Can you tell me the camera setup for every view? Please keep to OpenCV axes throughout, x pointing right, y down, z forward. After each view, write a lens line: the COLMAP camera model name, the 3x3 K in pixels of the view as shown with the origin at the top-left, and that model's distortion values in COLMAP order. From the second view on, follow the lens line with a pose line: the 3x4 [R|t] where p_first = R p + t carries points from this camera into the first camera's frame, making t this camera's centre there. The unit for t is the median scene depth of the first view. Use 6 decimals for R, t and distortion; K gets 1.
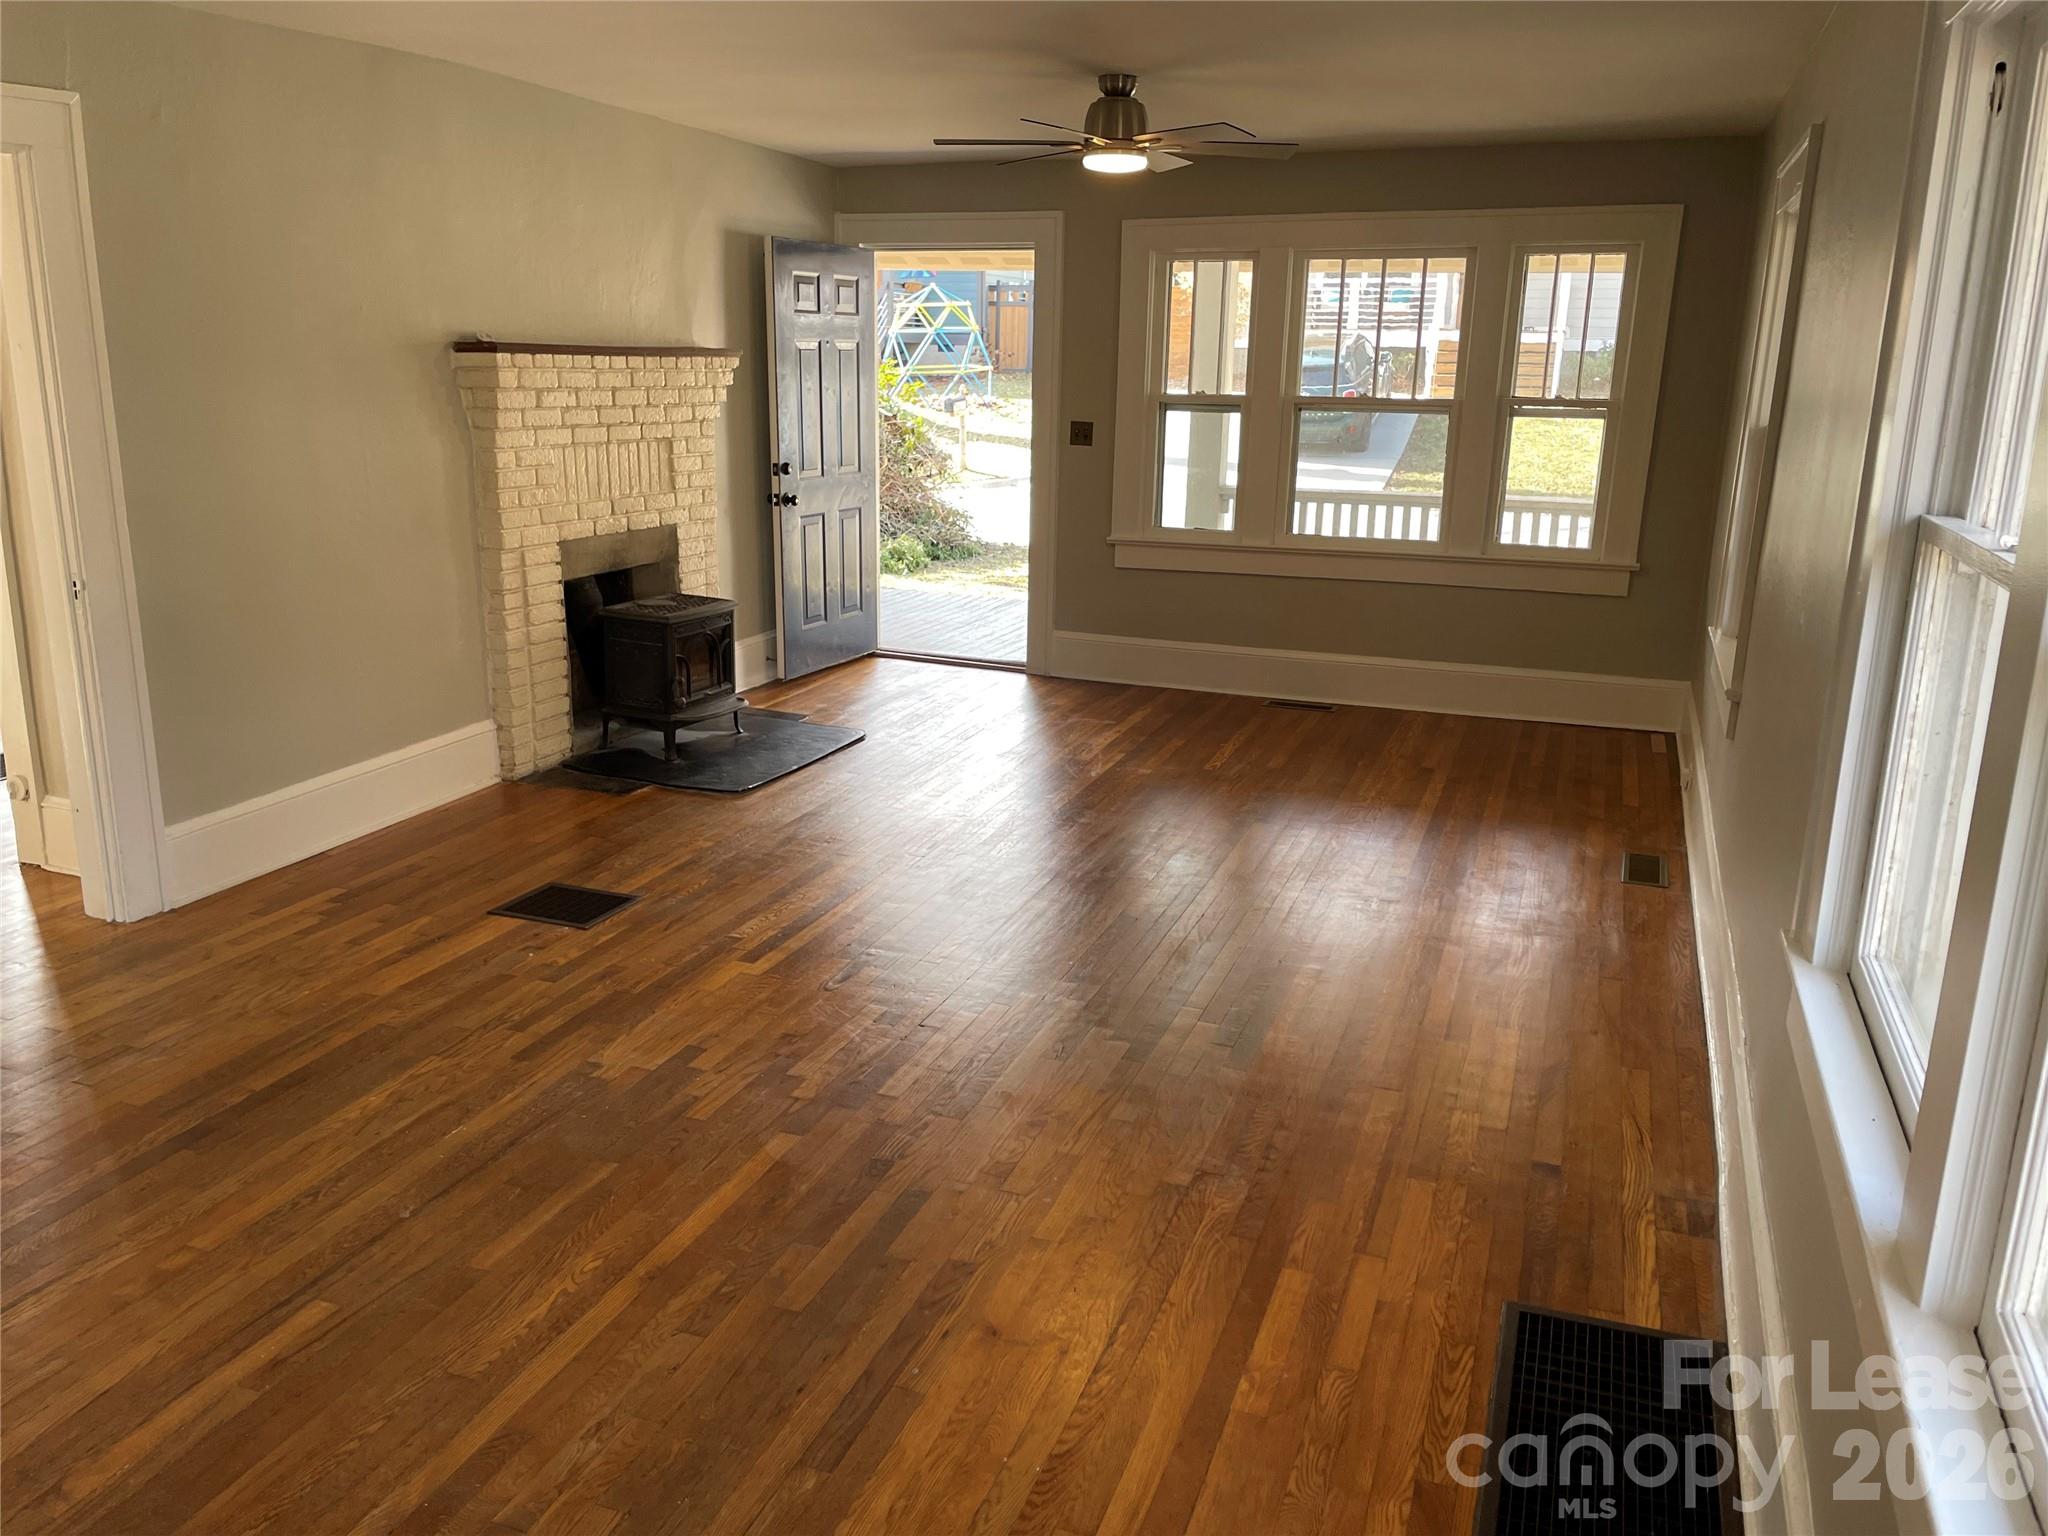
lens RADIAL K [[1571.4, 0, 1023.0], [0, 1571.4, 769.6], [0, 0, 1]] dist [0.003560, 0.005718]
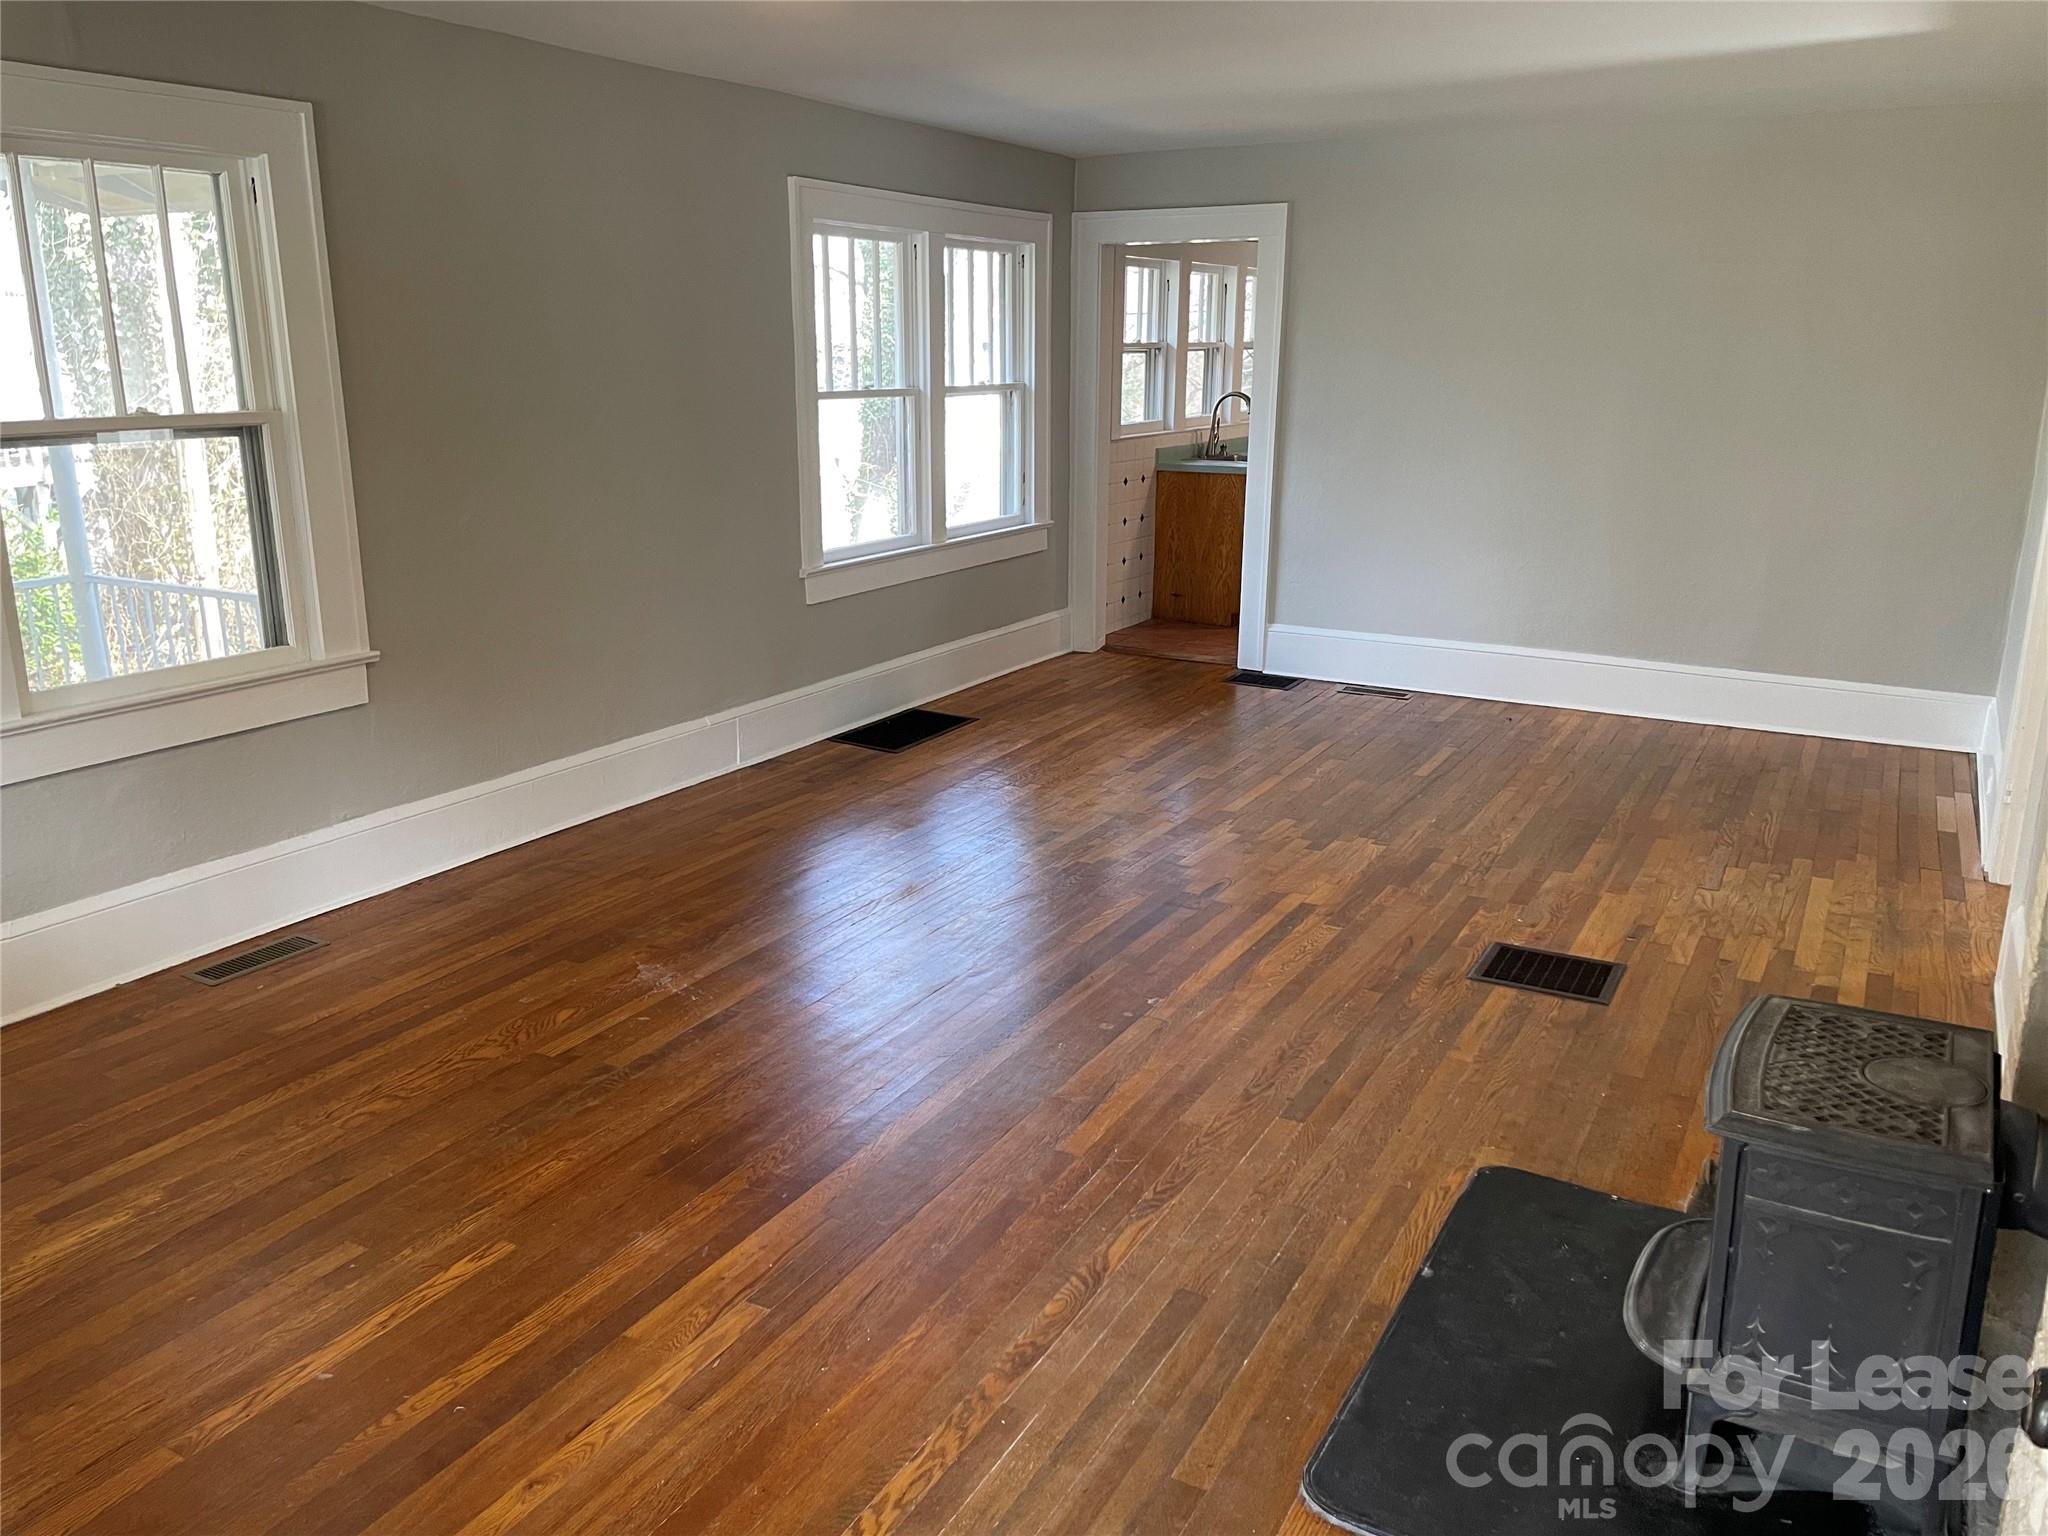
lens RADIAL K [[1571.4, 0, 1017.4], [0, 1571.4, 761.5], [0, 0, 1]] dist [0.003560, 0.005718]
pose [[-0.988546, -0.054555, 0.140718, -0.124230], [0.022082, 0.870067, 0.492438, -0.506358], [-0.149299, 0.489905, -0.858897, 1.923749]]
